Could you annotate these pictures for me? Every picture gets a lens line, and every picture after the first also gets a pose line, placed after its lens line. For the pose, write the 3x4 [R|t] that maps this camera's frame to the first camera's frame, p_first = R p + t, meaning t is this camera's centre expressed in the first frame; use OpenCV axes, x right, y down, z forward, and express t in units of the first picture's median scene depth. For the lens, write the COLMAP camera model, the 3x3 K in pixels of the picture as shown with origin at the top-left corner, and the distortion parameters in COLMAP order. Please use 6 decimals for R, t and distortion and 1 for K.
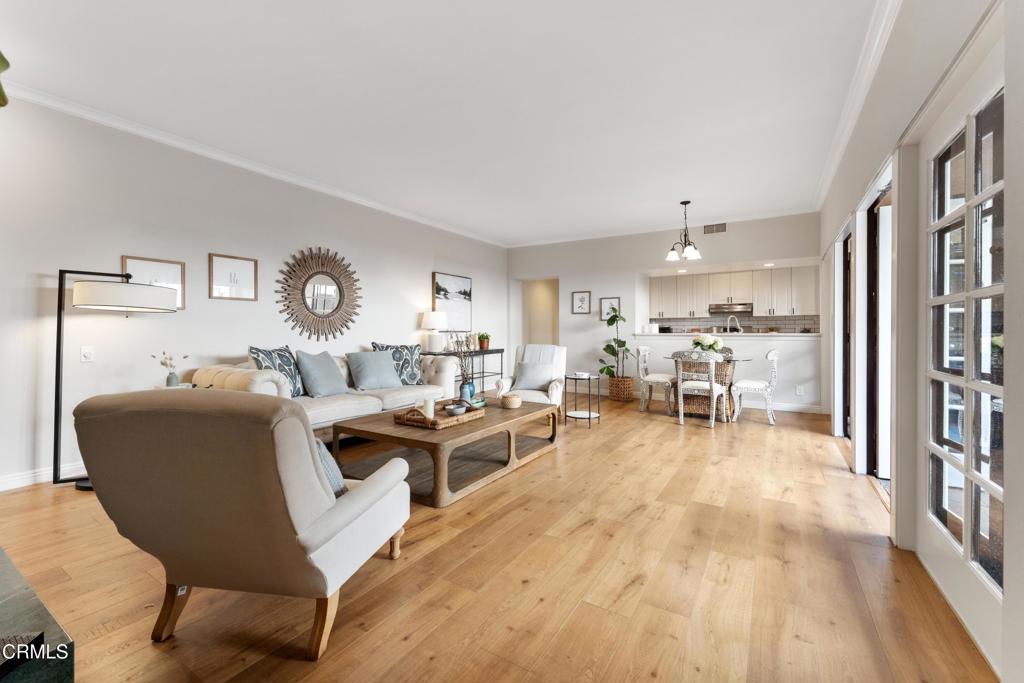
lens RADIAL K [[416.8, 0, 514.6], [0, 416.8, 330.6], [0, 0, 1]] dist [-0.000392, -0.000199]
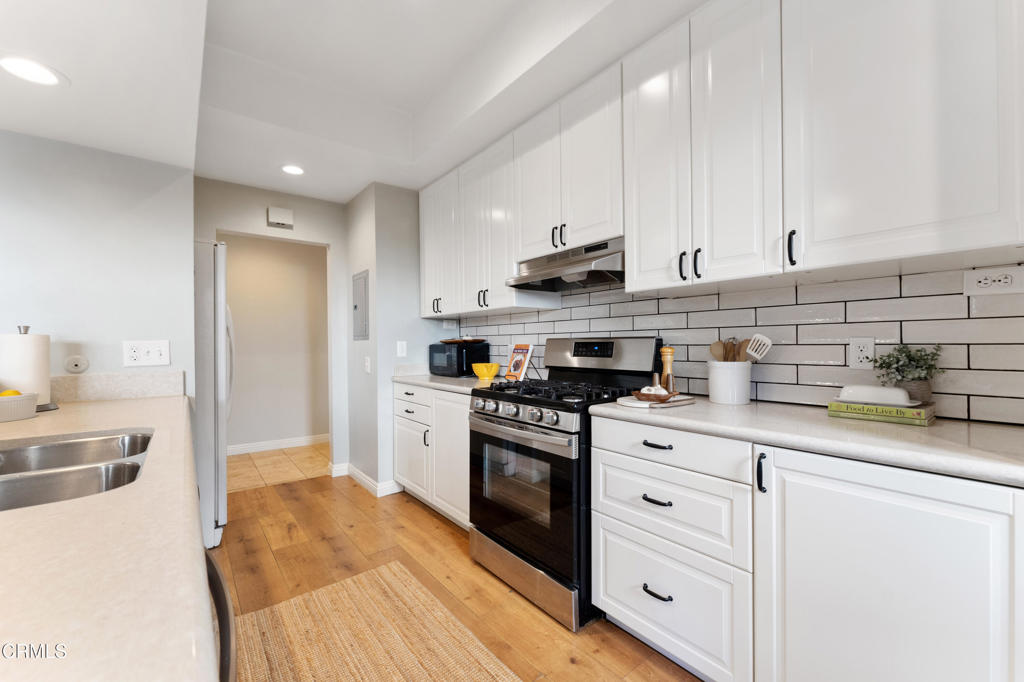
lens RADIAL K [[426.3, 0, 506.2], [0, 426.3, 344.7], [0, 0, 1]] dist [0.000843, 0.000088]
pose [[0.935404, -0.005084, -0.353544, 0.919516], [0.007270, 0.999962, 0.004855, -0.011665], [0.353506, -0.007112, 0.935405, 1.173037]]
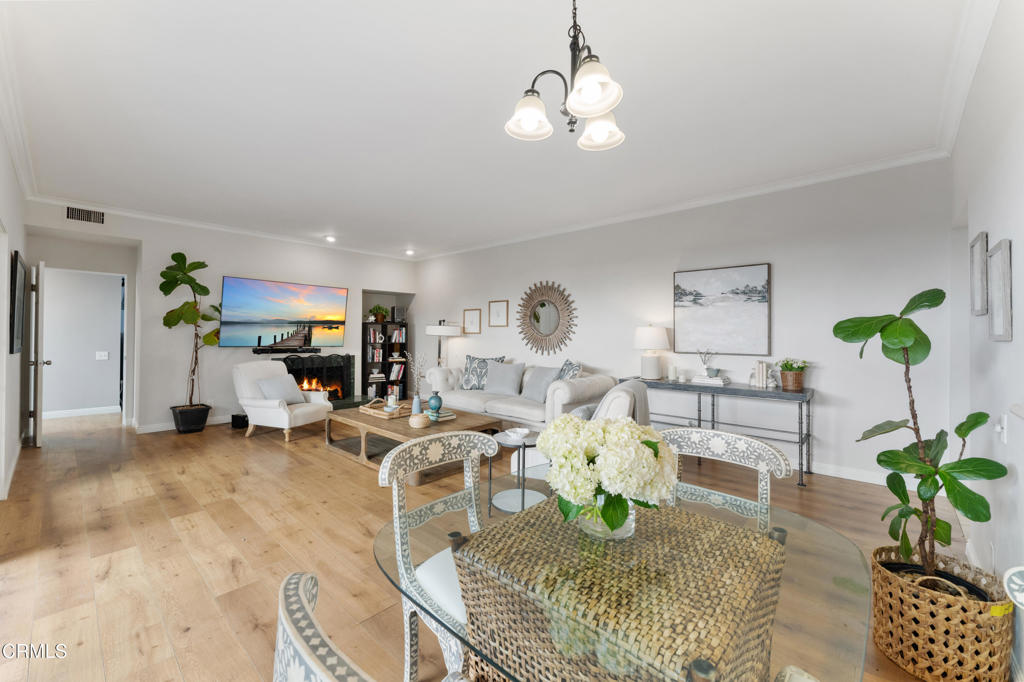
lens RADIAL K [[406.9, 0, 514.0], [0, 406.9, 328.8], [0, 0, 1]] dist [0.000075, 0.000216]
pose [[-0.171758, -0.013584, -0.985046, 0.695274], [-0.005058, 0.999904, -0.012907, -0.034734], [0.985126, 0.002765, -0.171810, 1.024519]]
